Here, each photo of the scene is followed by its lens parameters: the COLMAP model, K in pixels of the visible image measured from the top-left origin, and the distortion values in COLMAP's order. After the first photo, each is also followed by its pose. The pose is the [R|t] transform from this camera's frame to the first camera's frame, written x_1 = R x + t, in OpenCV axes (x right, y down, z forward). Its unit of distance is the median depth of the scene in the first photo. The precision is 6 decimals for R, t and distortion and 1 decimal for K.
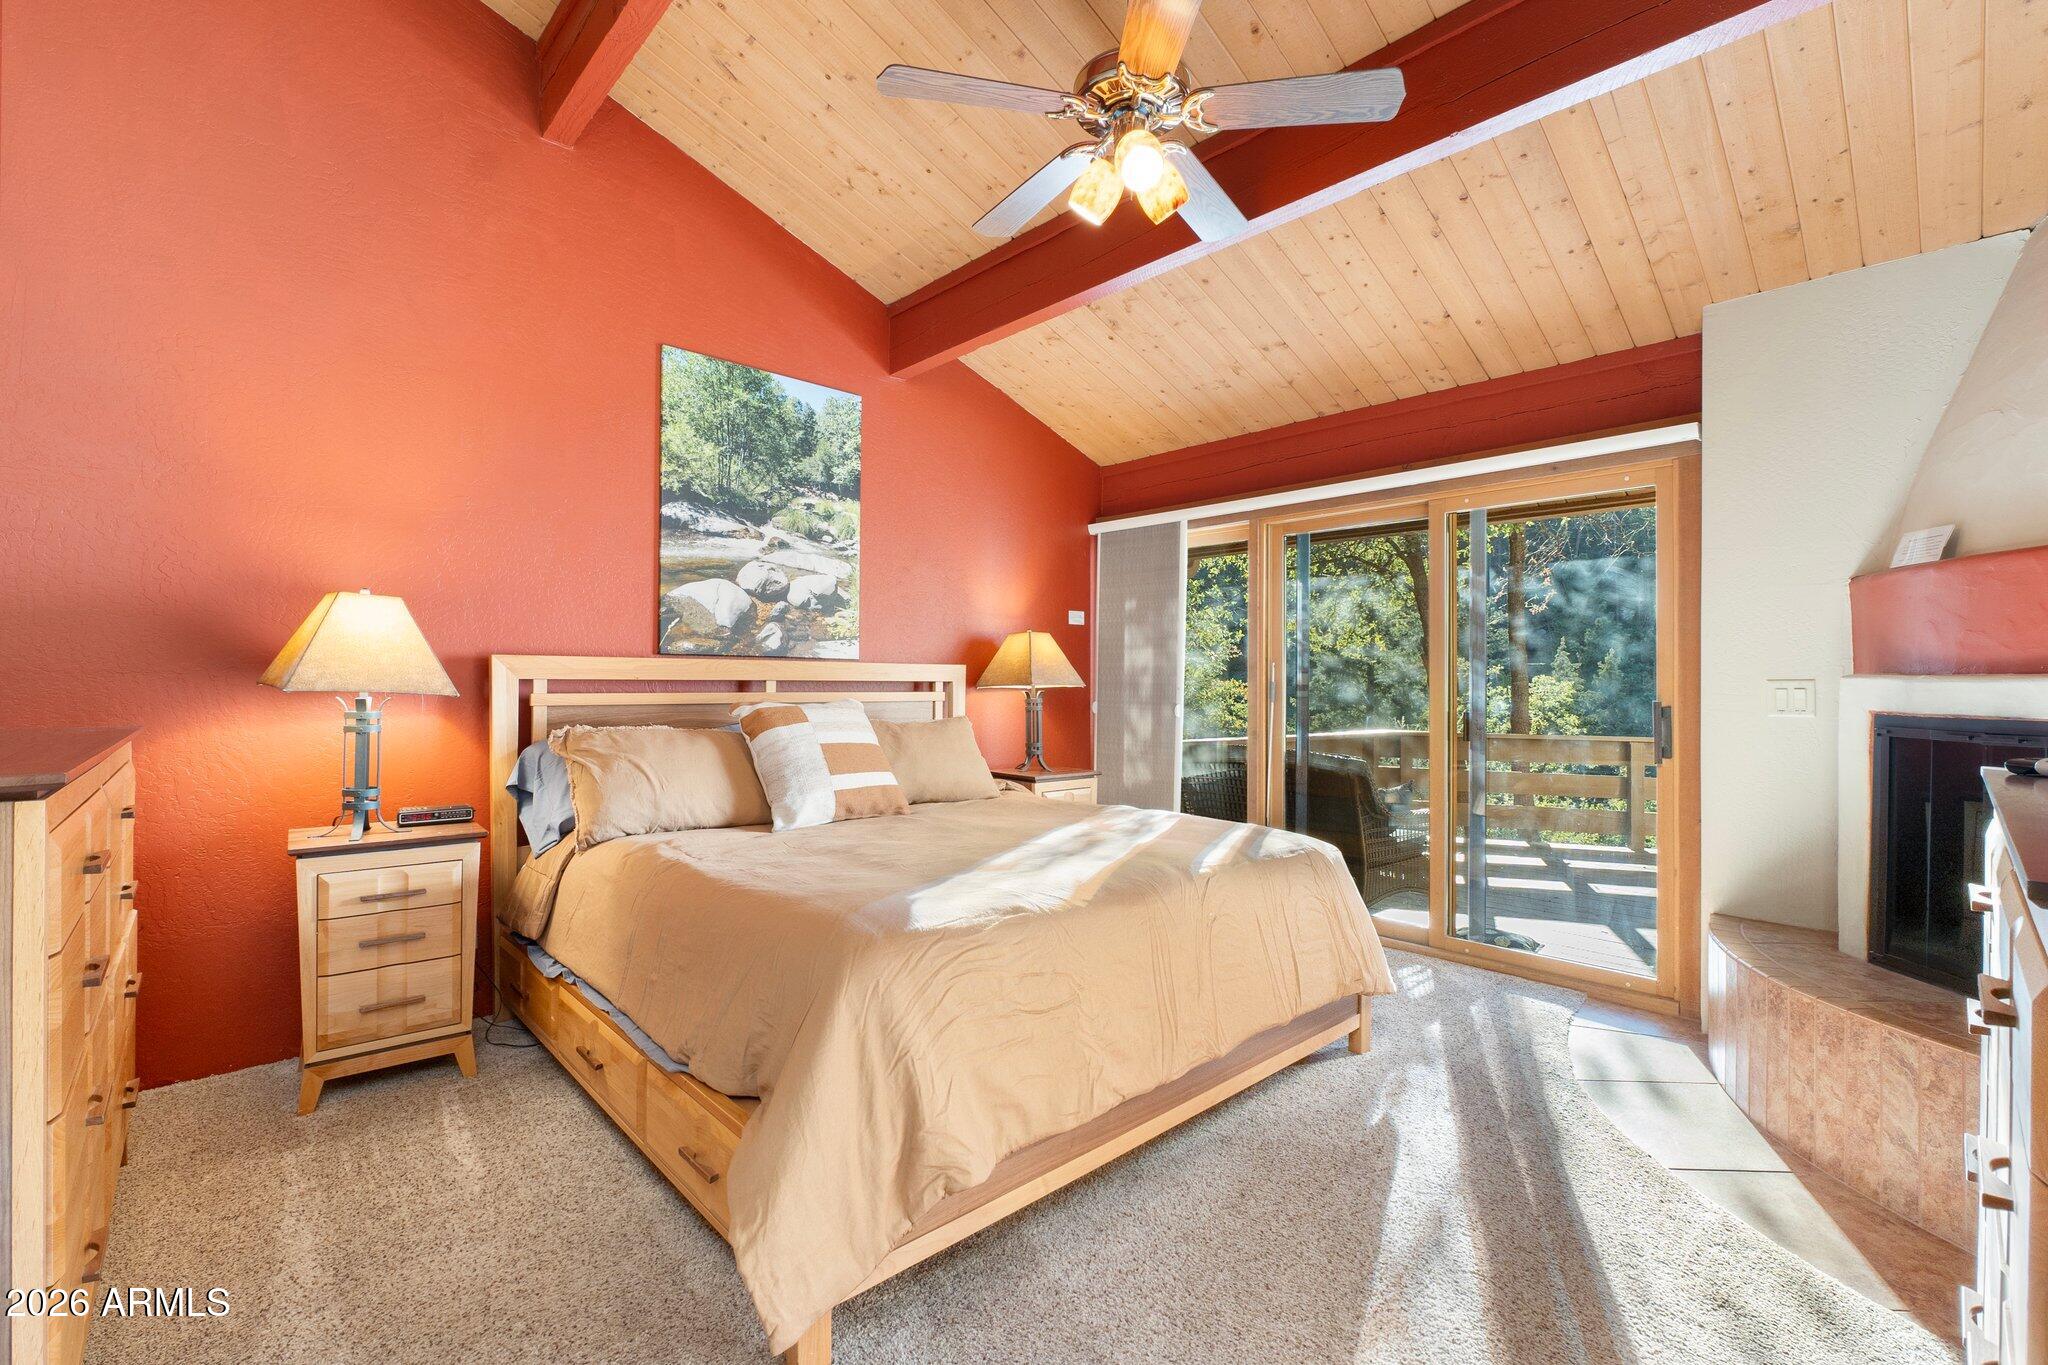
lens RADIAL K [[894.1, 0, 1024.0], [0, 894.1, 682.5], [0, 0, 1]] dist [-0.014128, 0.001434]
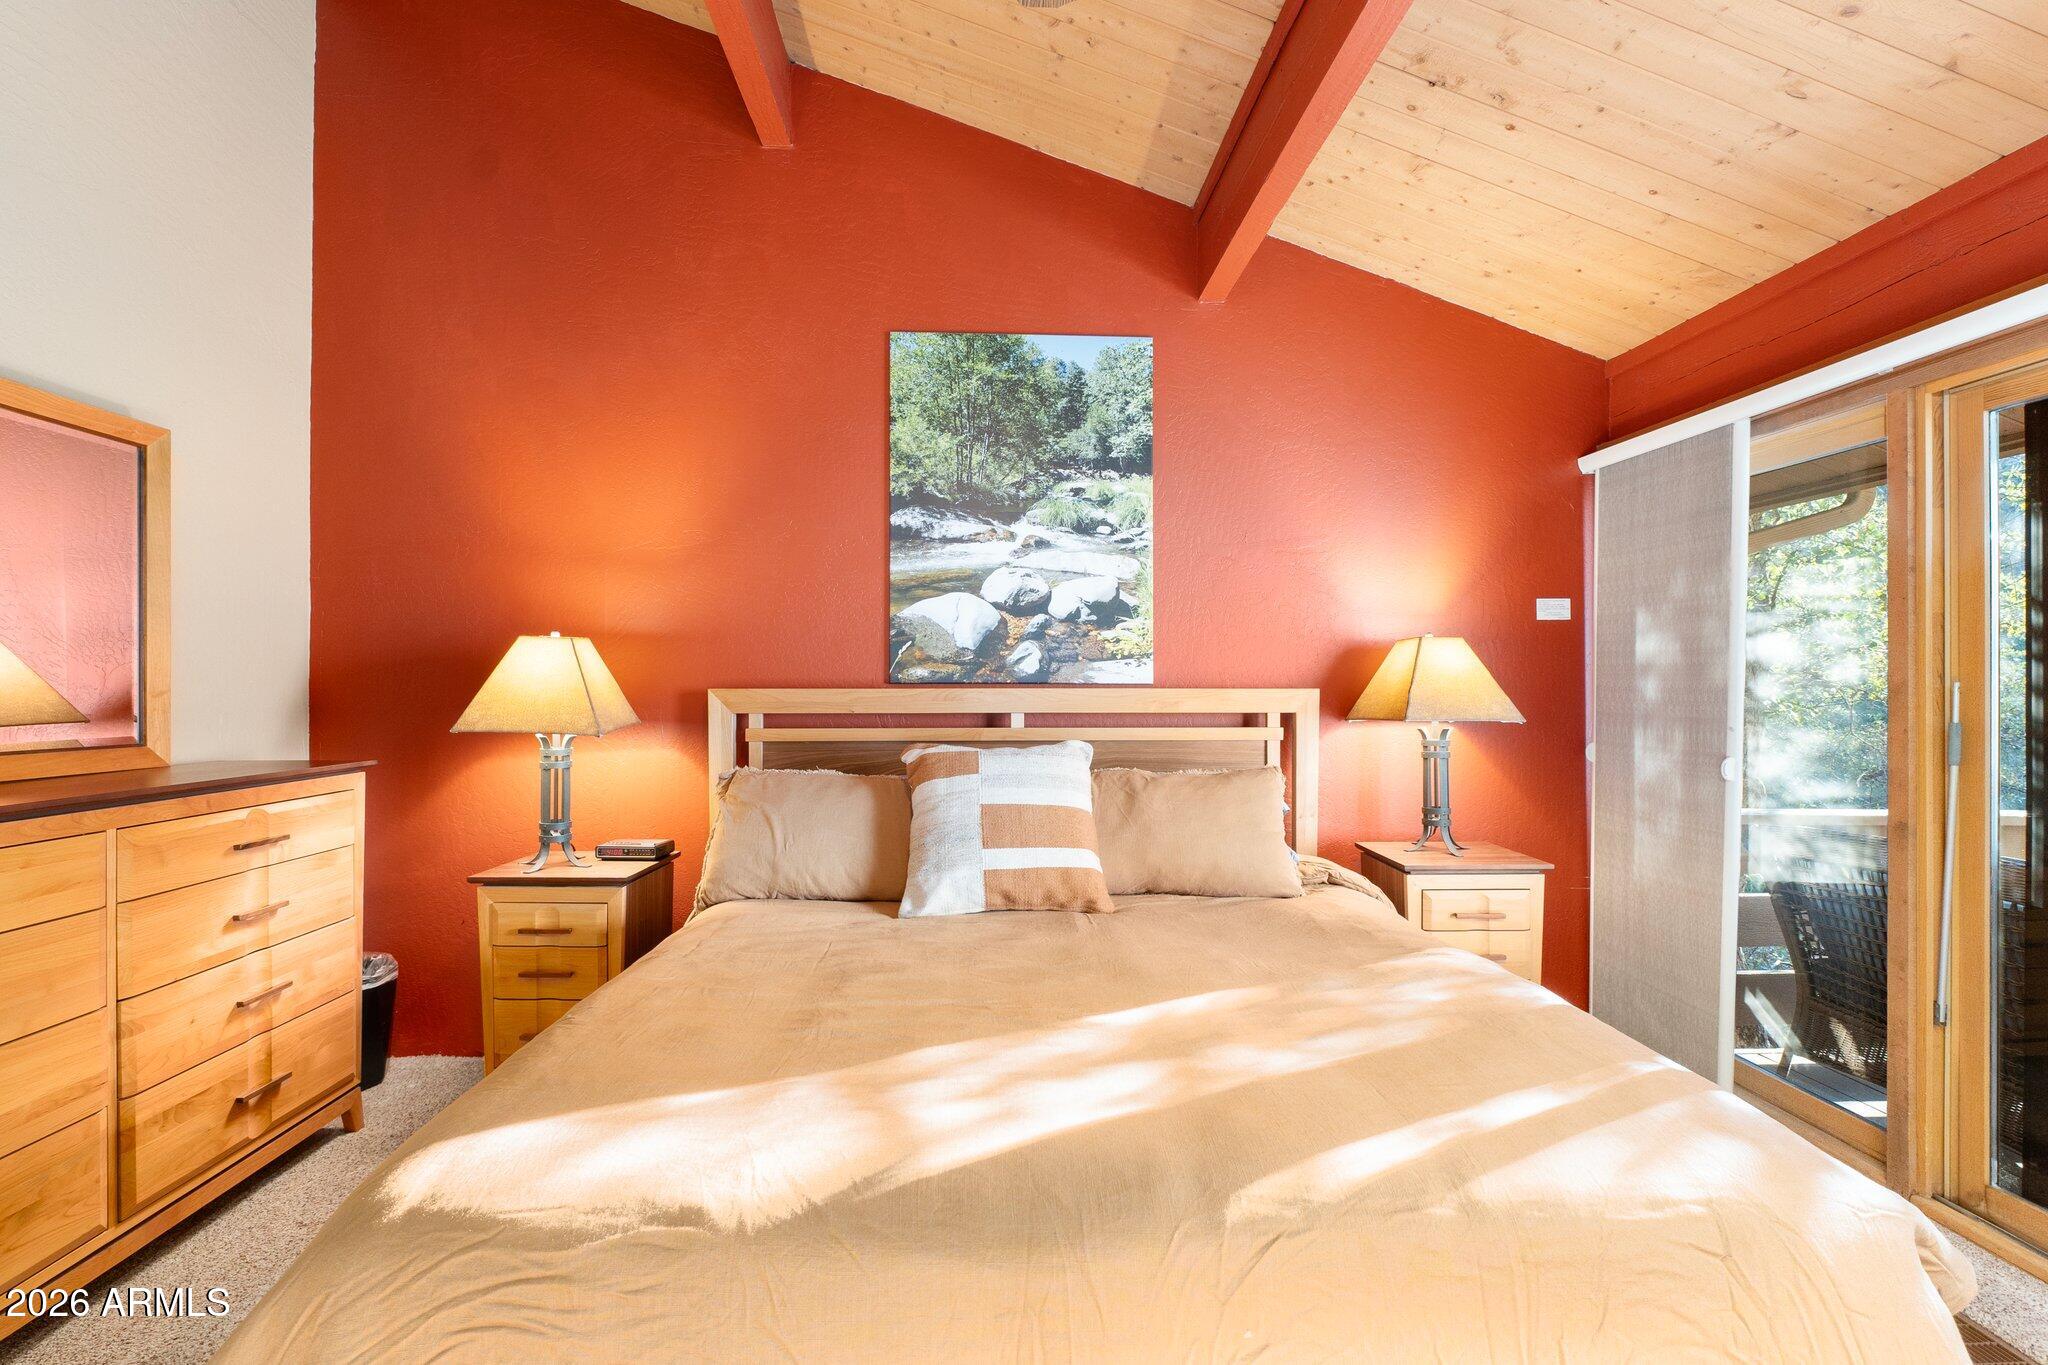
lens RADIAL K [[894.1, 0, 1024.0], [0, 894.1, 682.5], [0, 0, 1]] dist [-0.014128, 0.001434]
pose [[0.760064, -0.006484, -0.649816, 0.244724], [0.003415, 0.999976, -0.005984, -0.024722], [0.649839, 0.002329, 0.760068, 0.382637]]
